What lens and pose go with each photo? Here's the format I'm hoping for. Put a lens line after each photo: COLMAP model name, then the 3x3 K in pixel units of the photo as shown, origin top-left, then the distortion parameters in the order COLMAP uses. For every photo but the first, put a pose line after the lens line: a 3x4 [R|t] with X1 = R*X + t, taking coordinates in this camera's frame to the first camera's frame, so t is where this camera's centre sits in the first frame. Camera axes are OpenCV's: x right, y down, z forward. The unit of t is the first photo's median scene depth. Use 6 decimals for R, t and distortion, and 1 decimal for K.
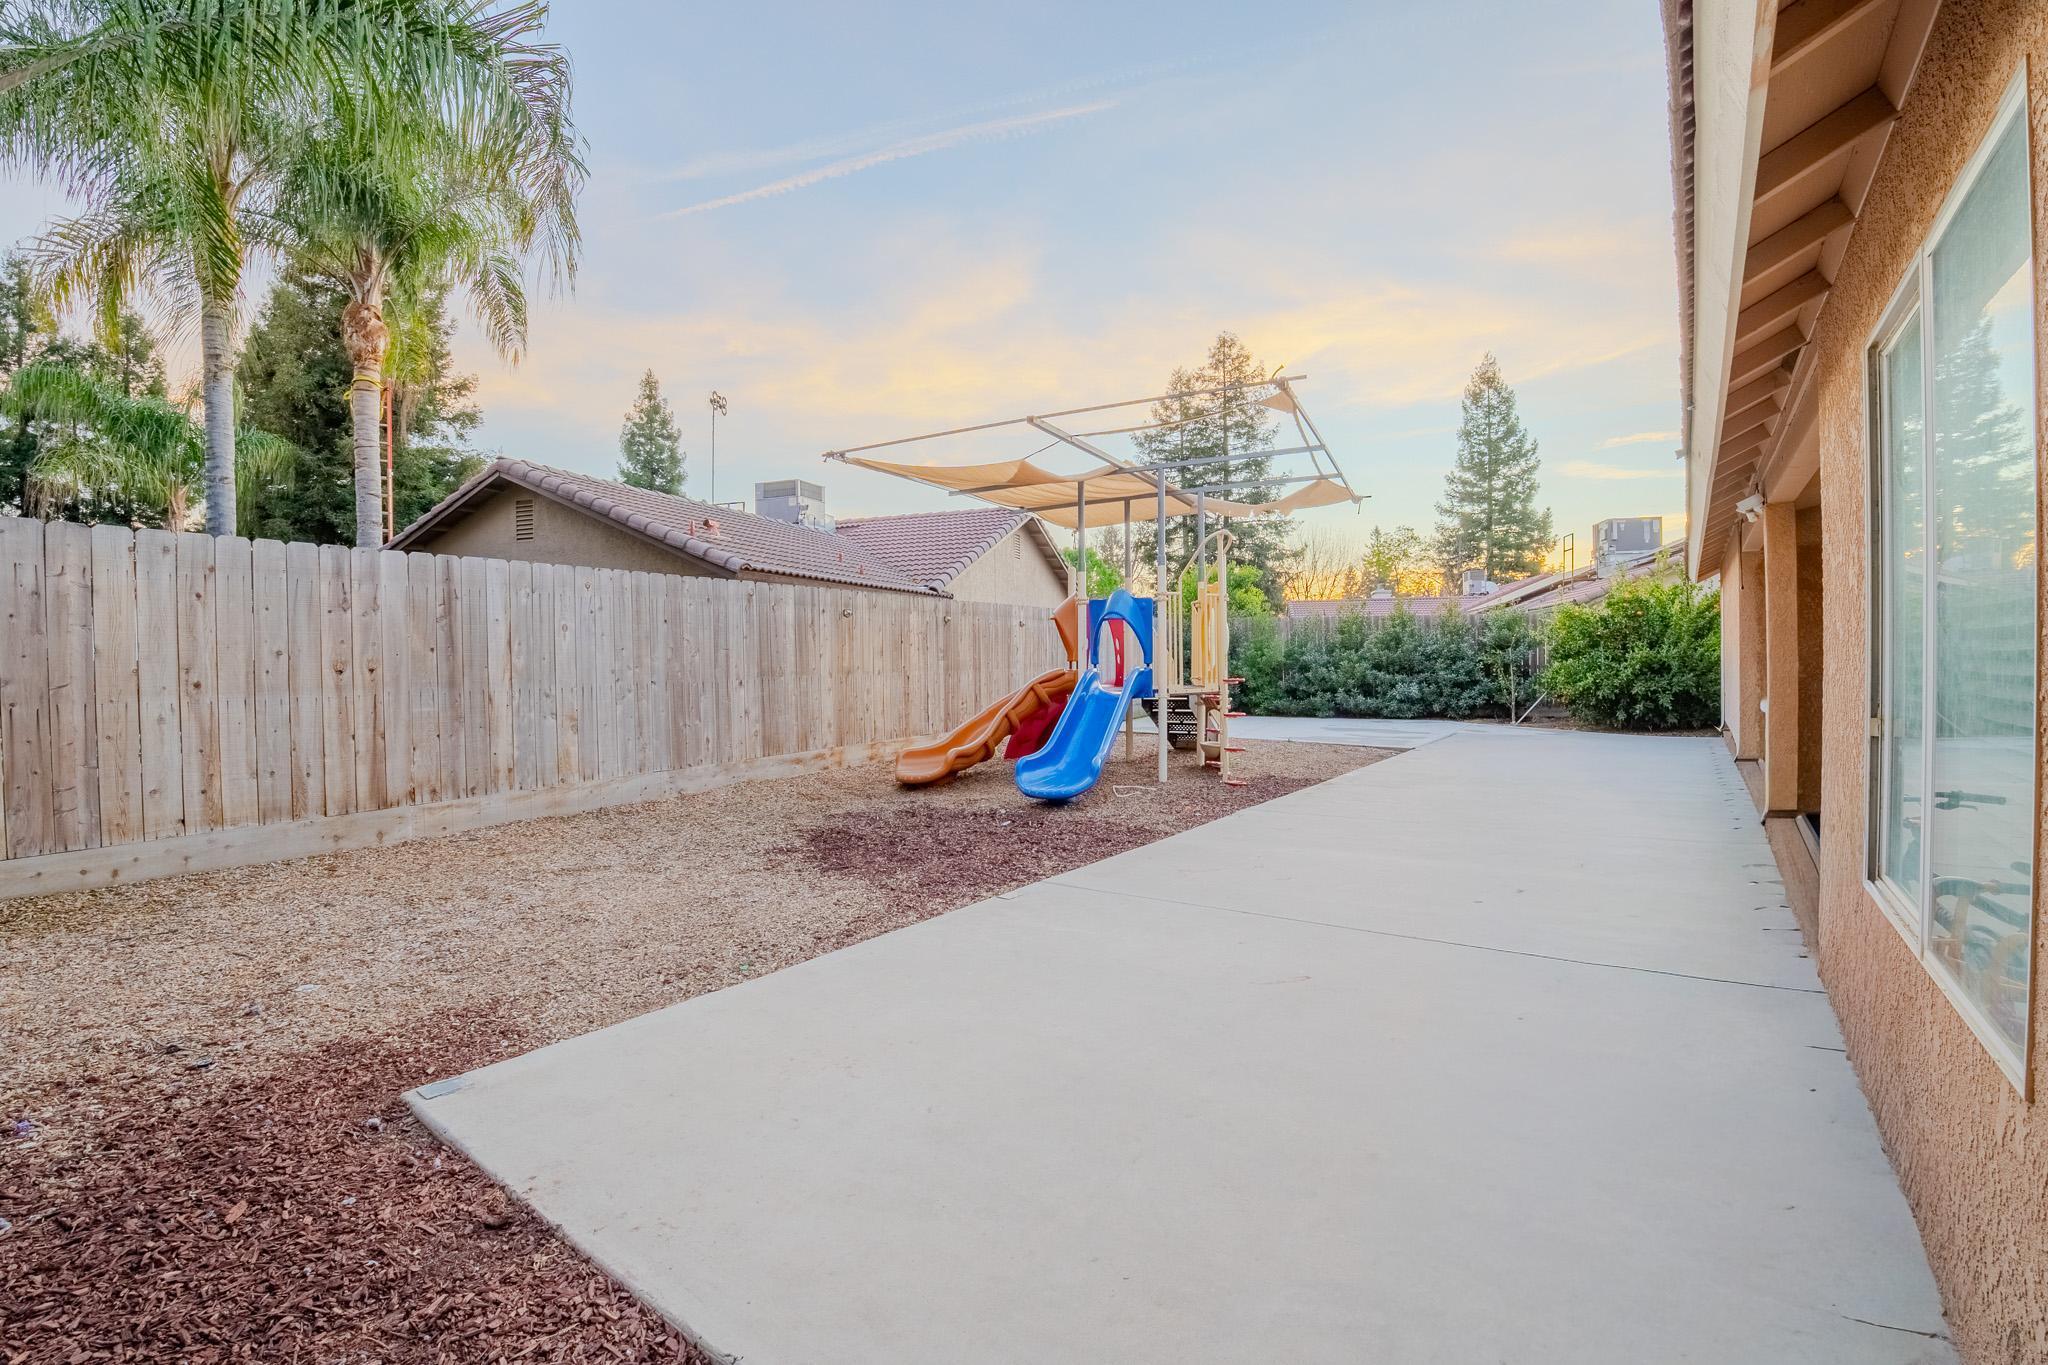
lens RADIAL K [[891.4, 0, 1030.9], [0, 891.4, 677.2], [0, 0, 1]] dist [-0.052581, 0.007181]
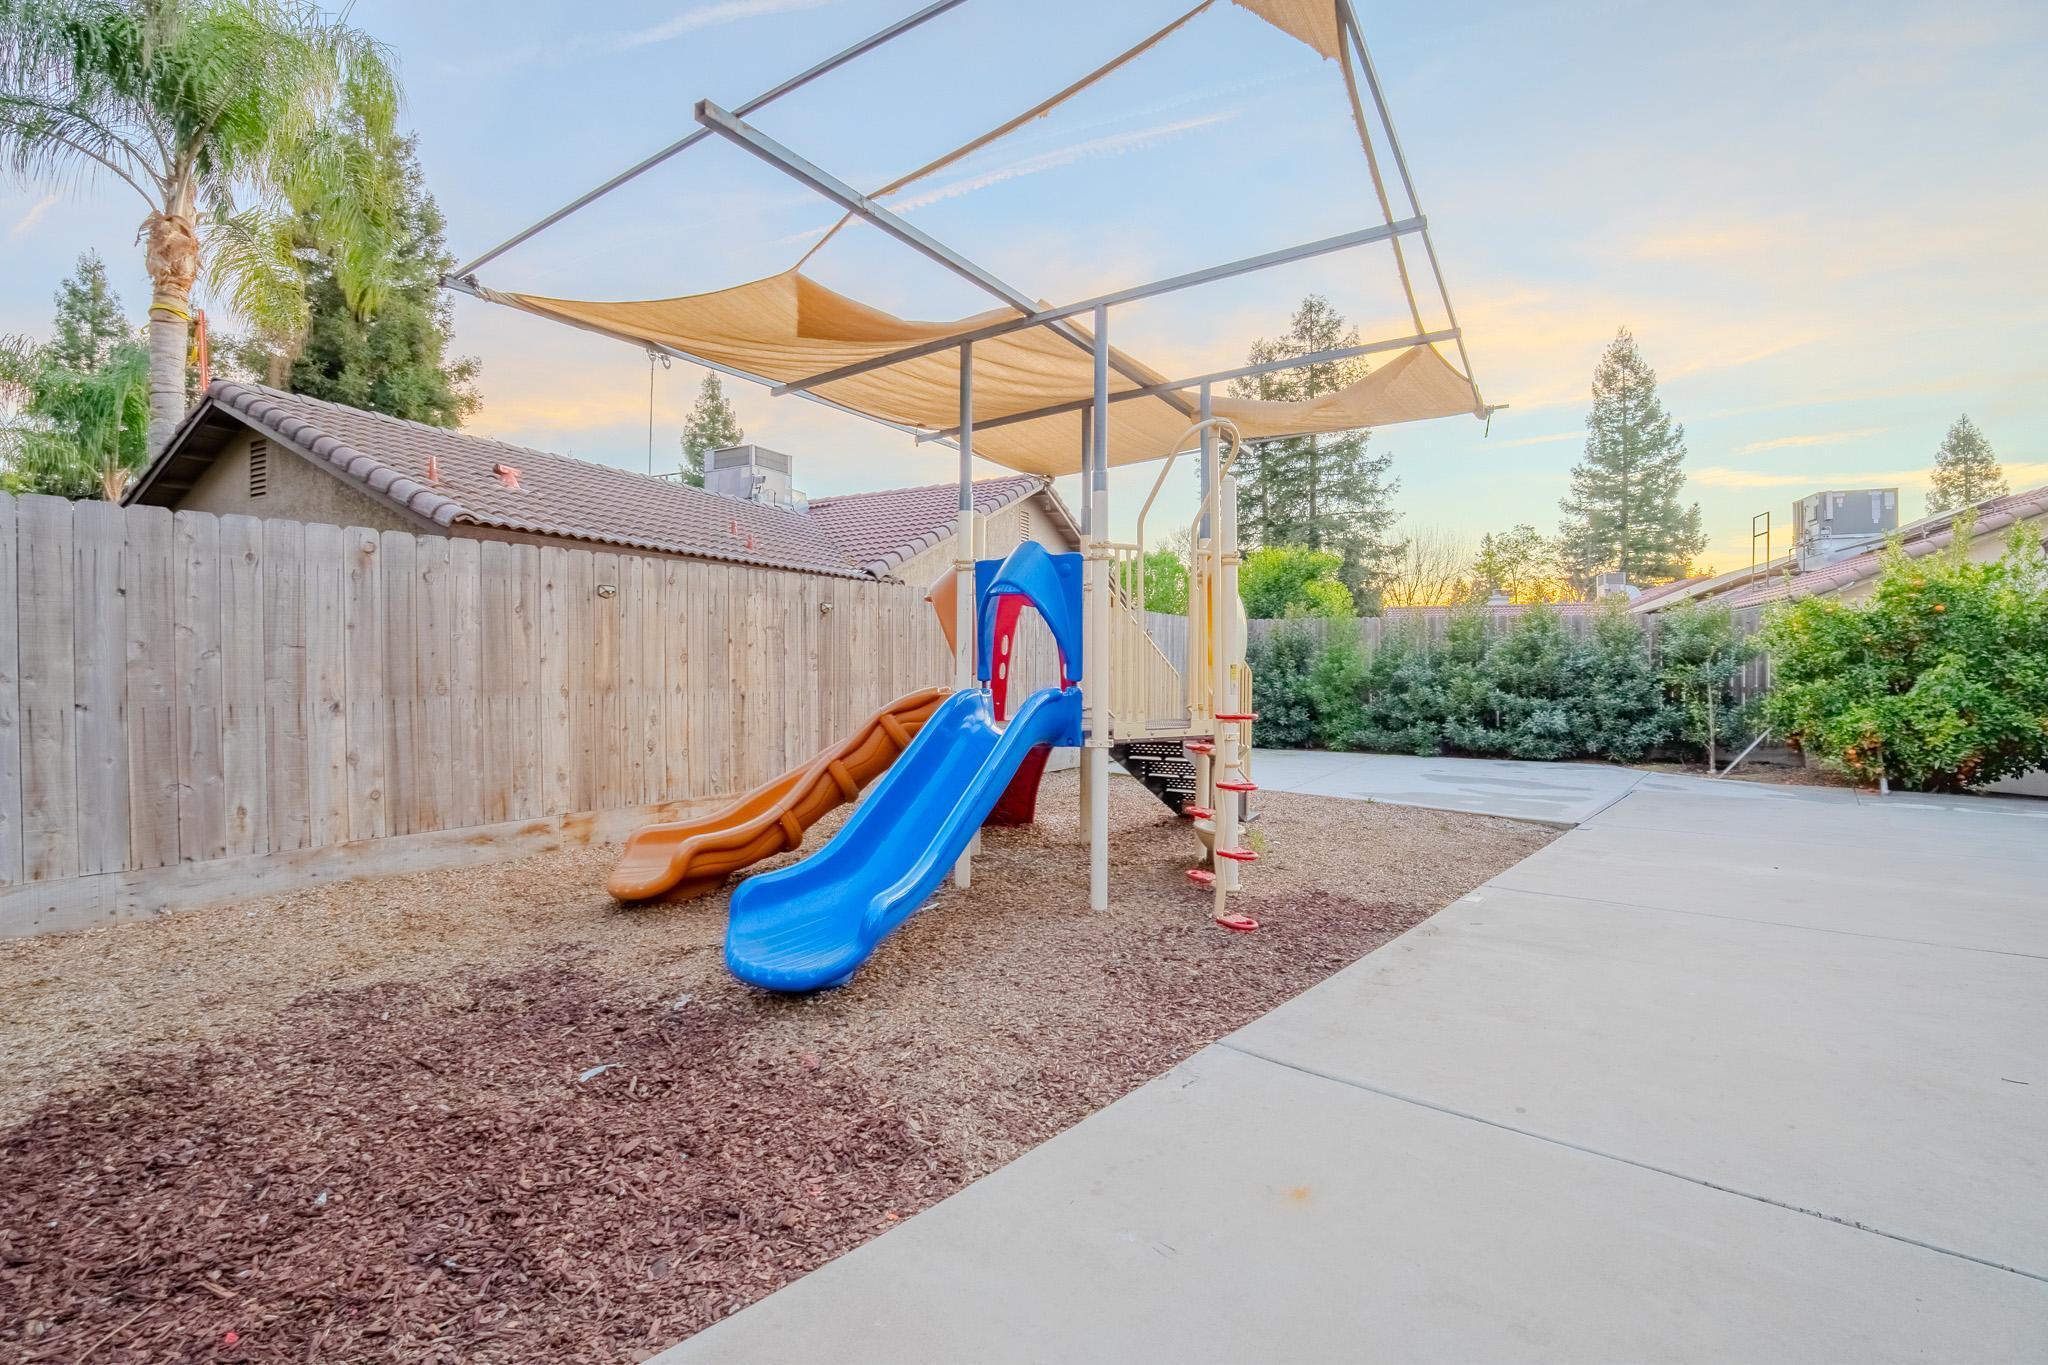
lens RADIAL K [[891.4, 0, 1030.9], [0, 891.4, 677.2], [0, 0, 1]] dist [-0.052581, 0.007181]
pose [[0.994416, 0.012131, -0.104829, 0.083519], [-0.013422, 0.999842, -0.011619, -0.005866], [0.104672, 0.012961, 0.994422, 0.247146]]
